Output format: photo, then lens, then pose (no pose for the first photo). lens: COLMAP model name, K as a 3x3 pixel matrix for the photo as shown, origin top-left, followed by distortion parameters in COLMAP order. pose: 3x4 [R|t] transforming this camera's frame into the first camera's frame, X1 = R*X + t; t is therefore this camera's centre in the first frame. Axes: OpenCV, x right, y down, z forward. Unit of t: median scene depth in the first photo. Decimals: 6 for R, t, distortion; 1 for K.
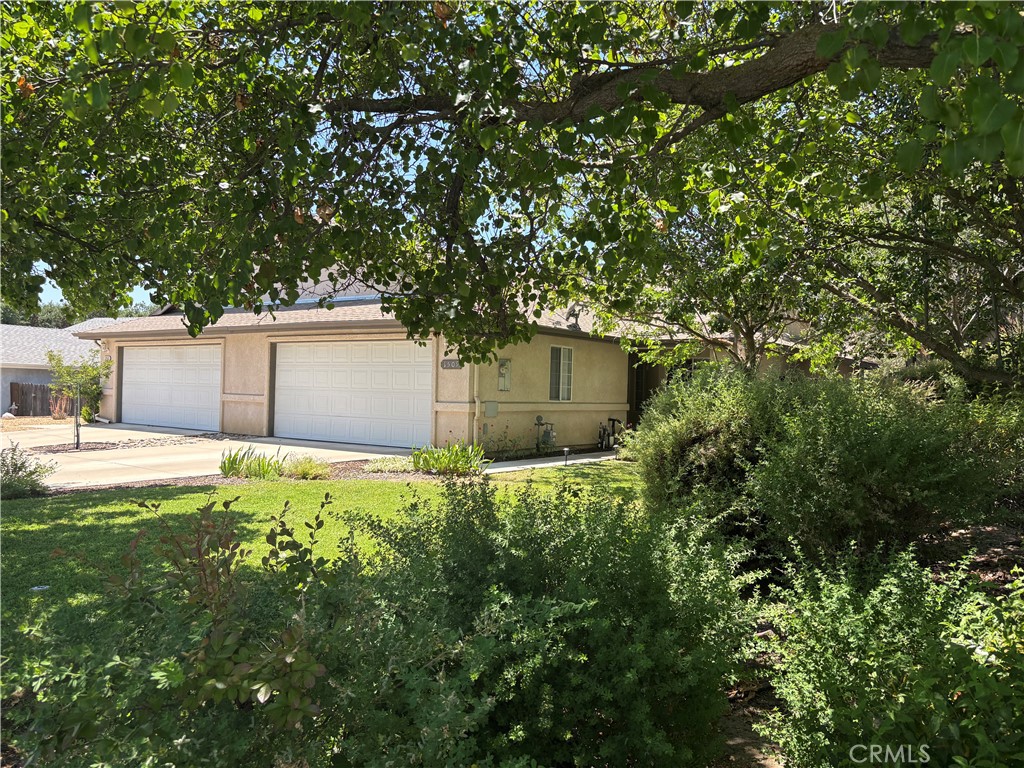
lens RADIAL K [[792.6, 0, 505.9], [0, 792.6, 373.9], [0, 0, 1]] dist [0.057987, -0.040435]
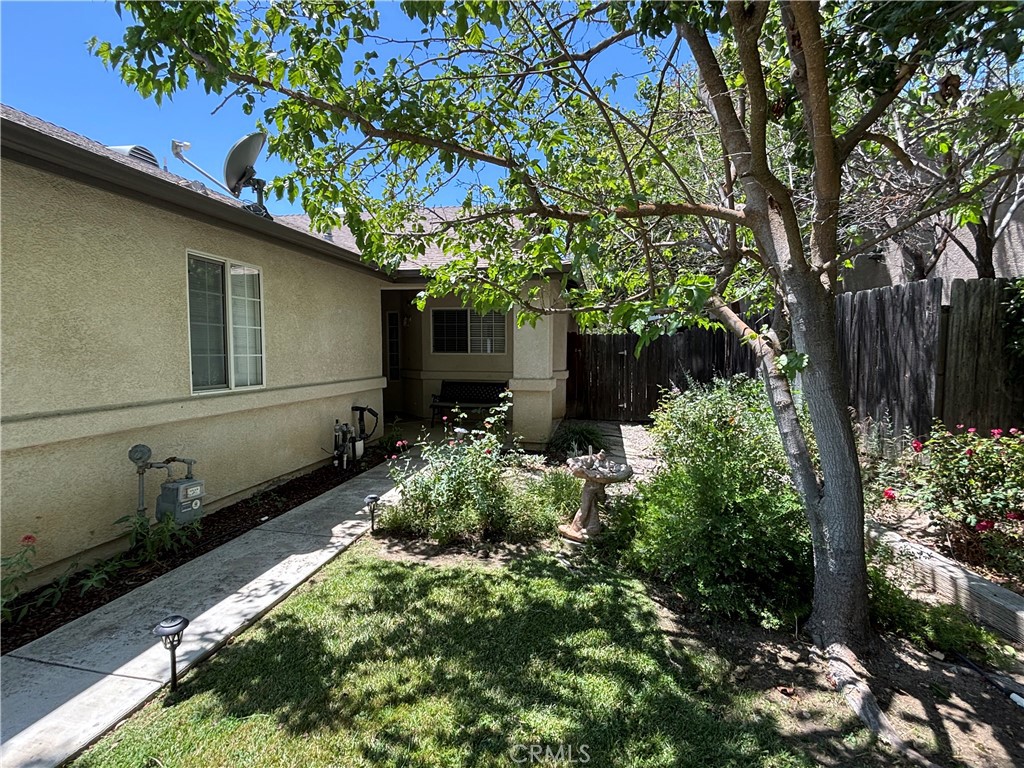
lens RADIAL K [[481.5, 0, 509.4], [0, 481.5, 383.3], [0, 0, 1]] dist [0.012442, -0.000658]
pose [[0.904442, -0.055498, 0.422972, 0.096429], [0.015396, 0.995102, 0.097646, 0.007956], [-0.426320, -0.081803, 0.900866, 0.720071]]
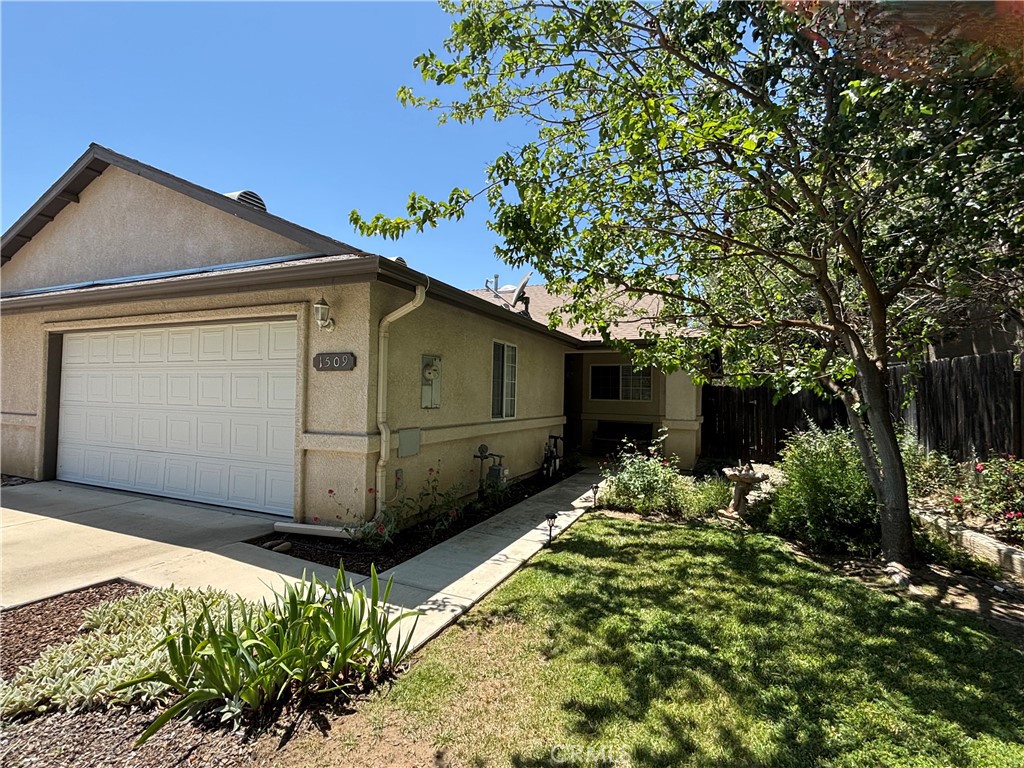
lens RADIAL K [[481.5, 0, 511.7], [0, 481.5, 377.4], [0, 0, 1]] dist [0.012442, -0.000658]
pose [[0.974624, 0.000832, 0.223846, -0.022402], [0.002136, 0.999913, -0.013020, 0.002755], [-0.223837, 0.013168, 0.974538, 0.589063]]
